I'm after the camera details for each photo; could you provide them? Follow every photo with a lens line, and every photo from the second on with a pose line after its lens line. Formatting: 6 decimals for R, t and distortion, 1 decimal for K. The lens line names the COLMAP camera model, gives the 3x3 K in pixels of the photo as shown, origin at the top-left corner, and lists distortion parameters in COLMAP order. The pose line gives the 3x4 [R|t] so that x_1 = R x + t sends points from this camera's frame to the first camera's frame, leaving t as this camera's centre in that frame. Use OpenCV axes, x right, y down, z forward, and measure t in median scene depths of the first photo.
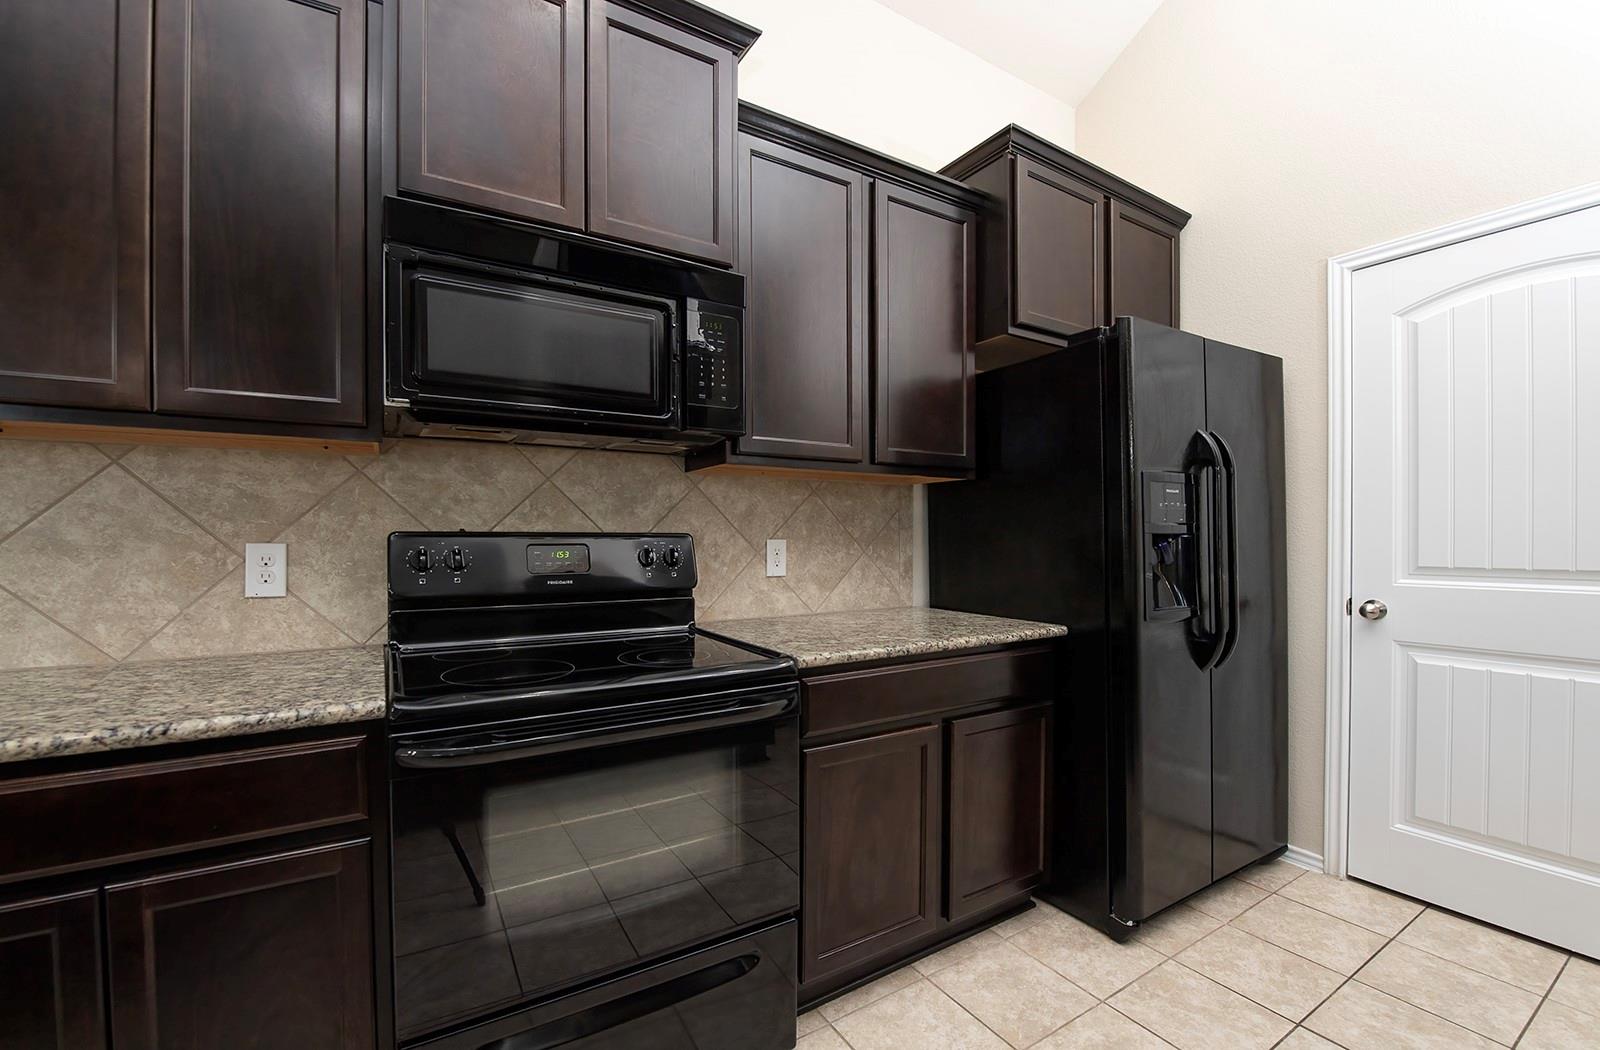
lens RADIAL K [[642.6, 0, 791.3], [0, 642.6, 542.8], [0, 0, 1]] dist [-0.010749, -0.000070]
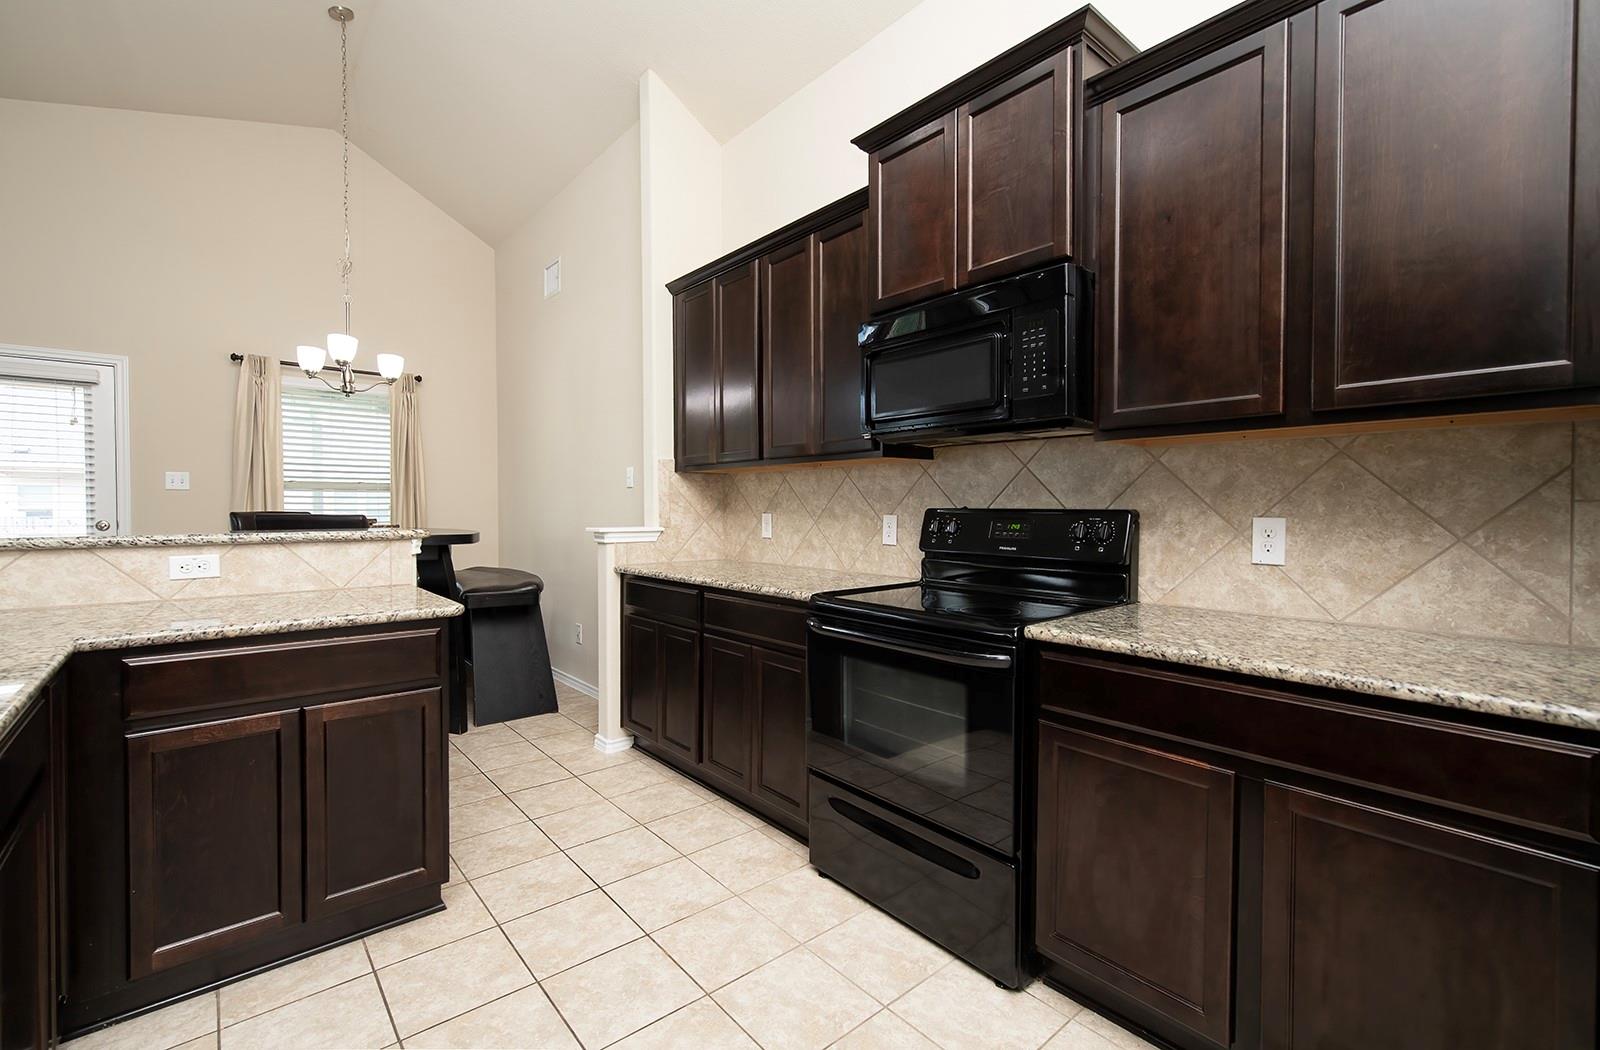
lens RADIAL K [[687.4, 0, 800.0], [0, 687.4, 525.0], [0, 0, 1]] dist [-0.002678, -0.000467]
pose [[0.169207, 0.026493, -0.985224, 0.719108], [-0.010185, 0.999632, 0.025131, -0.011850], [0.985528, 0.005782, 0.169415, 0.291676]]
